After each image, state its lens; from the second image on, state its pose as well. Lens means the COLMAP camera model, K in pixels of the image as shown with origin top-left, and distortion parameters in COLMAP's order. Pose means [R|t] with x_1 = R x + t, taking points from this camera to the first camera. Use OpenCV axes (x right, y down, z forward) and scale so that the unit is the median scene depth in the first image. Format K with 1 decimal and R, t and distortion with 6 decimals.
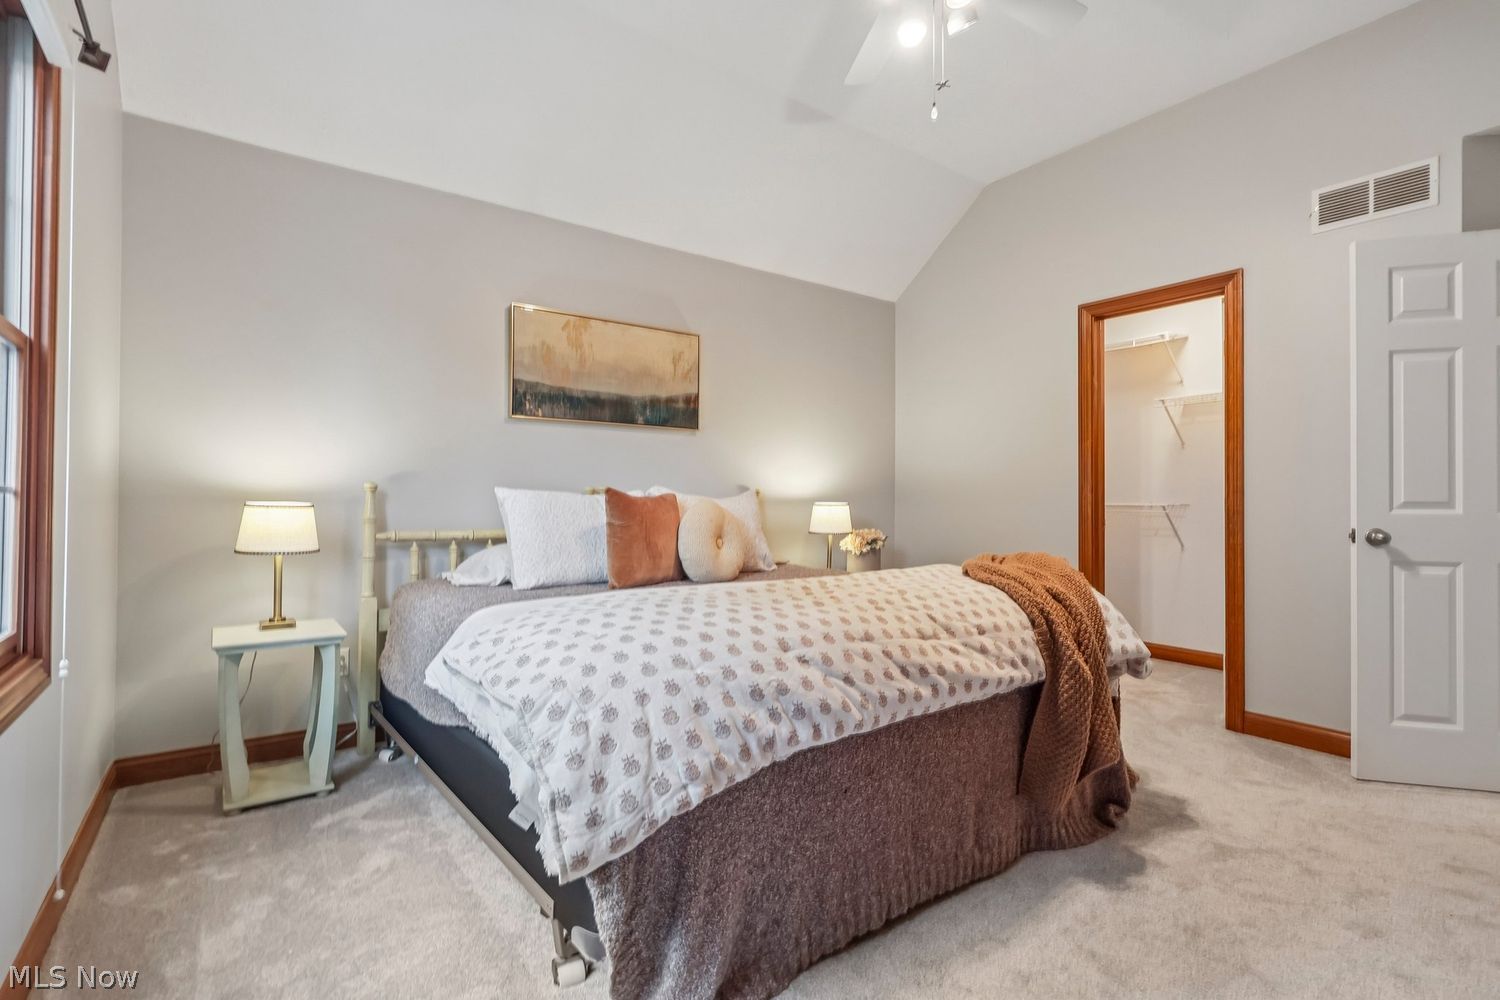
lens RADIAL K [[705.3, 0, 754.7], [0, 705.3, 500.4], [0, 0, 1]] dist [-0.002849, 0.000187]
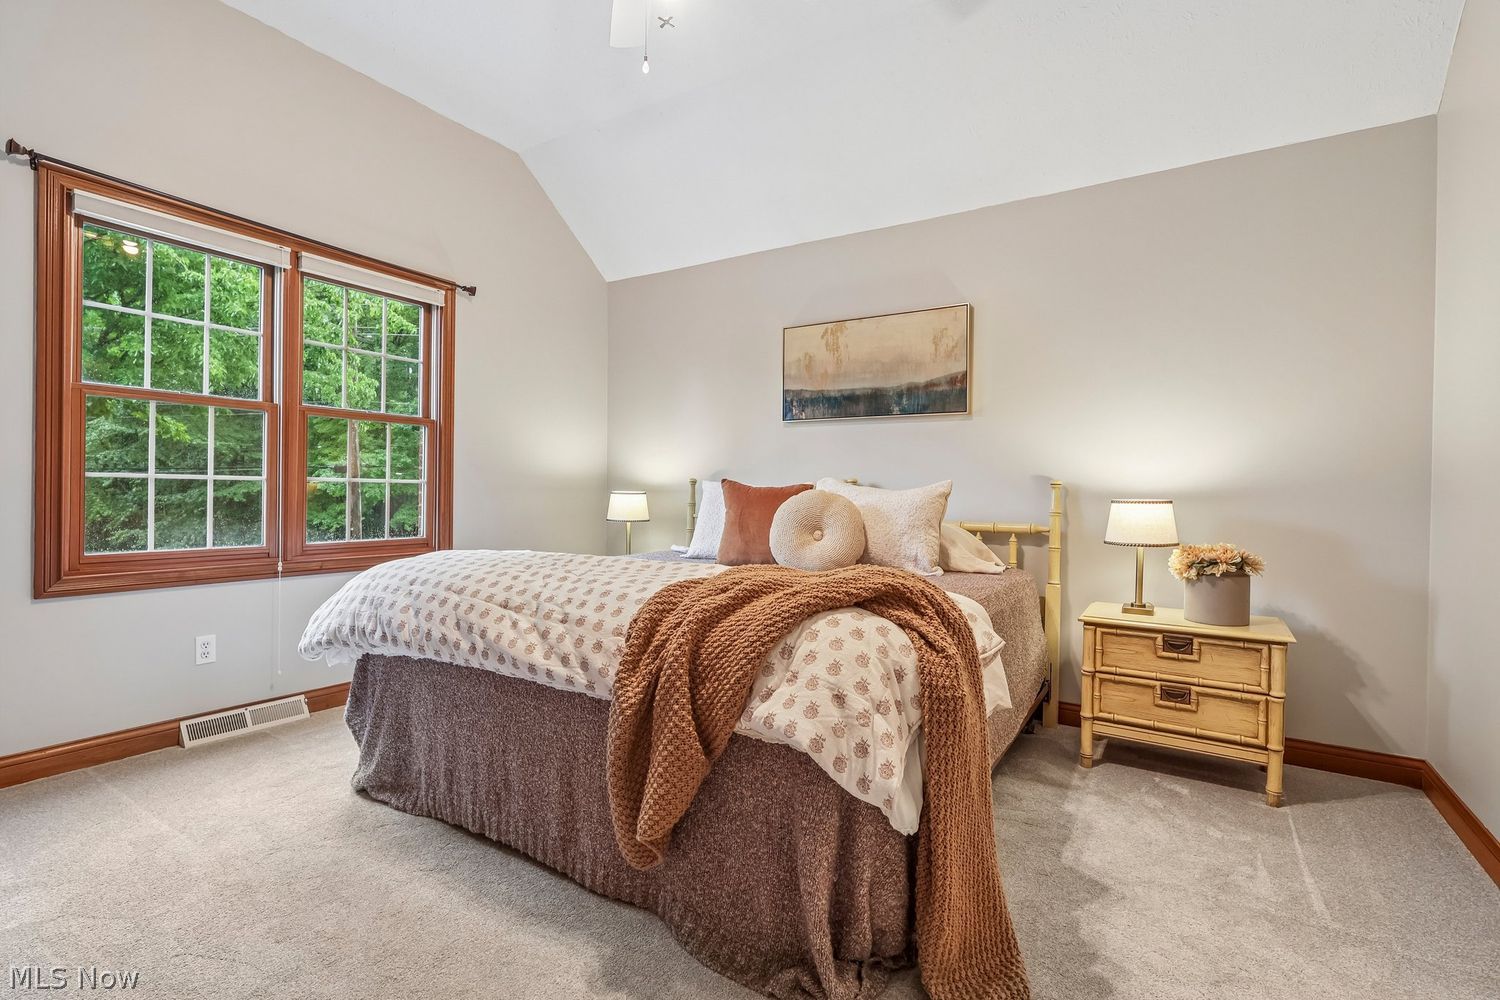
lens RADIAL K [[705.3, 0, 758.9], [0, 705.3, 501.0], [0, 0, 1]] dist [-0.002849, 0.000187]
pose [[0.350871, 0.015283, -0.936299, 0.727053], [-0.014381, 0.999837, 0.010931, 0.005142], [0.936313, 0.009630, 0.351033, 0.502680]]
